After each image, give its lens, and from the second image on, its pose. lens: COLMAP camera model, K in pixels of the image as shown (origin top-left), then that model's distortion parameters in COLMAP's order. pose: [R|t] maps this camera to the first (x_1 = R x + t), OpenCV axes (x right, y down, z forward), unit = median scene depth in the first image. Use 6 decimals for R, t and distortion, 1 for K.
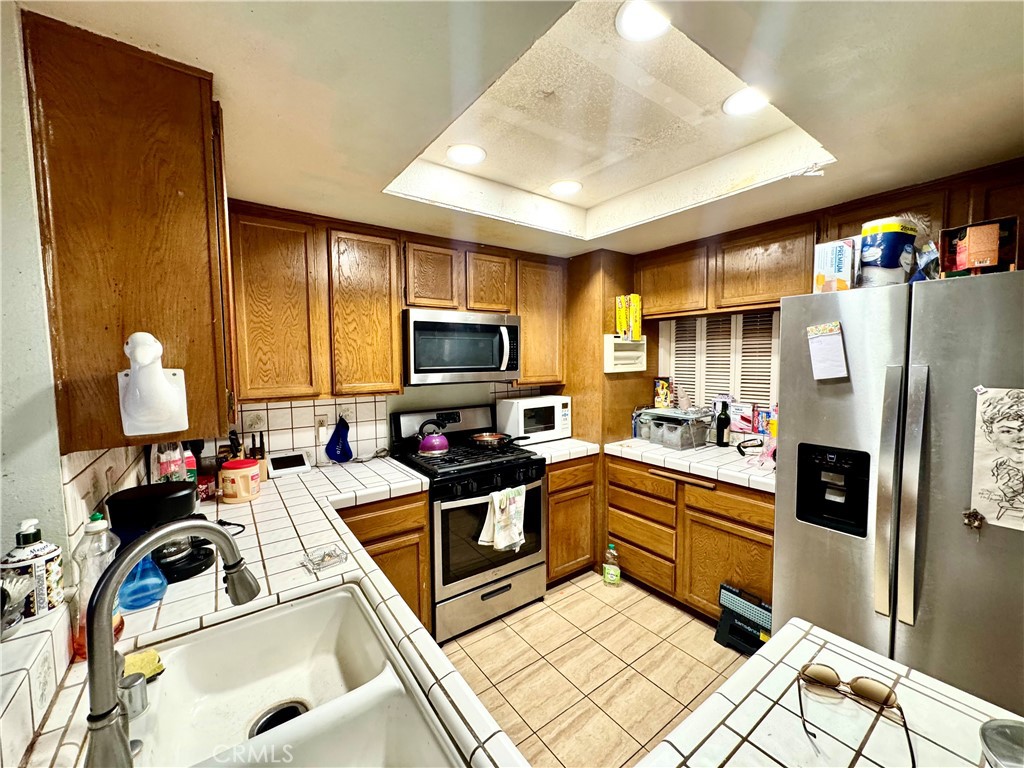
lens RADIAL K [[409.1, 0, 512.0], [0, 409.1, 383.3], [0, 0, 1]] dist [-0.002453, 0.000461]
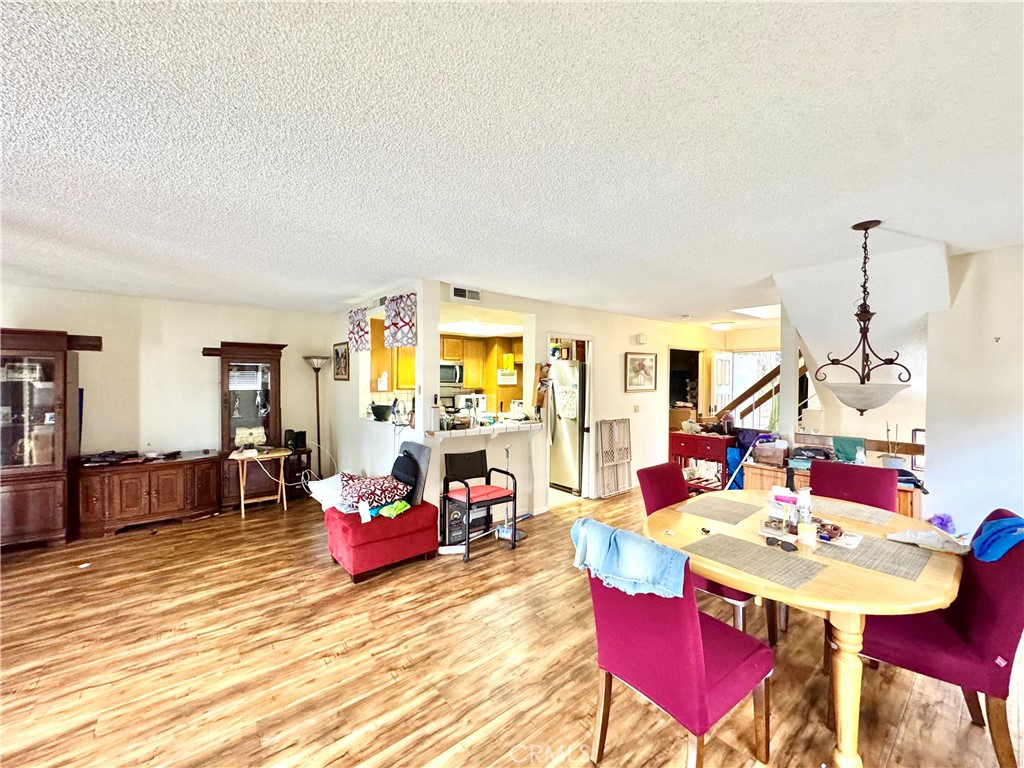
lens RADIAL K [[409.1, 0, 512.0], [0, 409.1, 383.3], [0, 0, 1]] dist [-0.002453, 0.000461]
pose [[0.998365, 0.018426, 0.054118, 0.201307], [-0.015494, 0.998415, -0.054104, 0.116242], [-0.055030, 0.053177, 0.997068, -1.732448]]
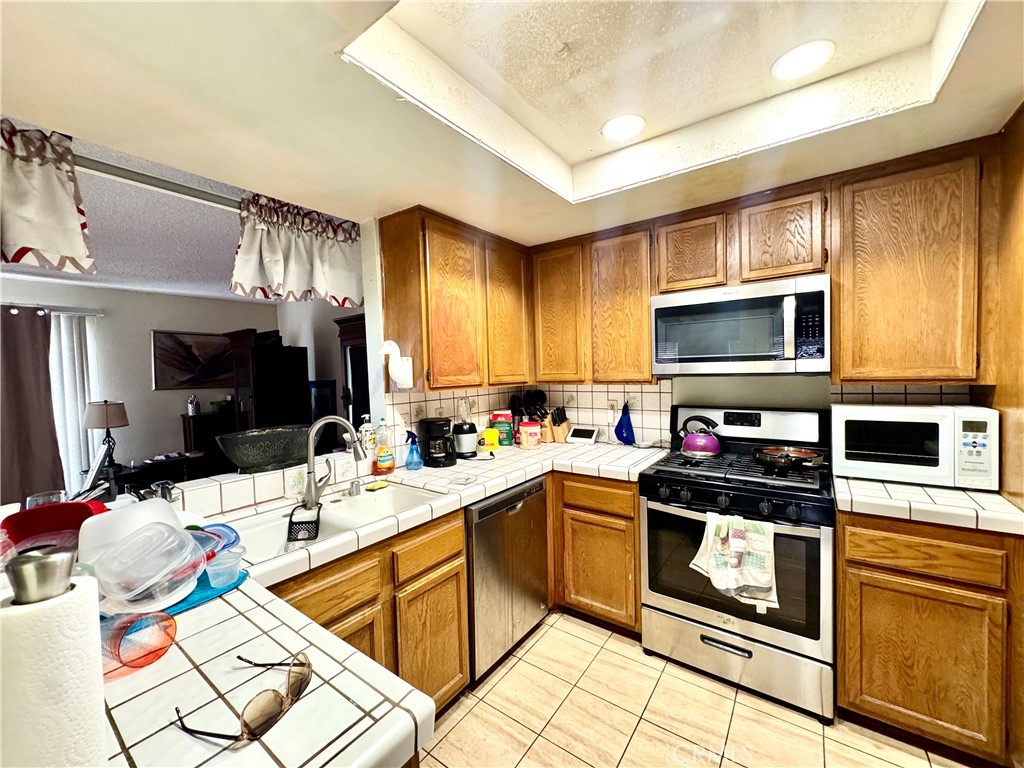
lens RADIAL K [[409.1, 0, 512.0], [0, 409.1, 383.3], [0, 0, 1]] dist [-0.002453, 0.000461]
pose [[0.305232, 0.035102, -0.951631, 0.531853], [-0.035559, 0.999044, 0.025445, 0.010129], [0.951614, 0.026072, 0.306188, 0.353820]]
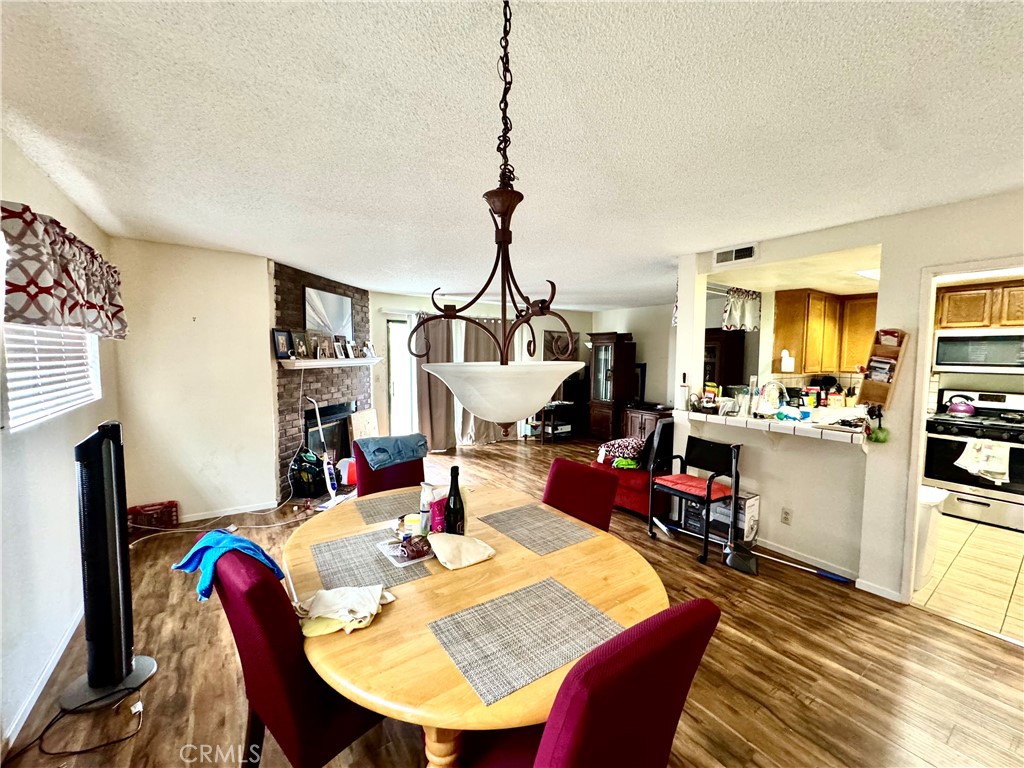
lens RADIAL K [[409.1, 0, 512.0], [0, 409.1, 383.3], [0, 0, 1]] dist [-0.002453, 0.000461]
pose [[-0.018903, 0.083021, -0.996369, 1.503531], [-0.072857, 0.993783, 0.084187, 0.037632], [0.997163, 0.074184, -0.012737, -0.799934]]
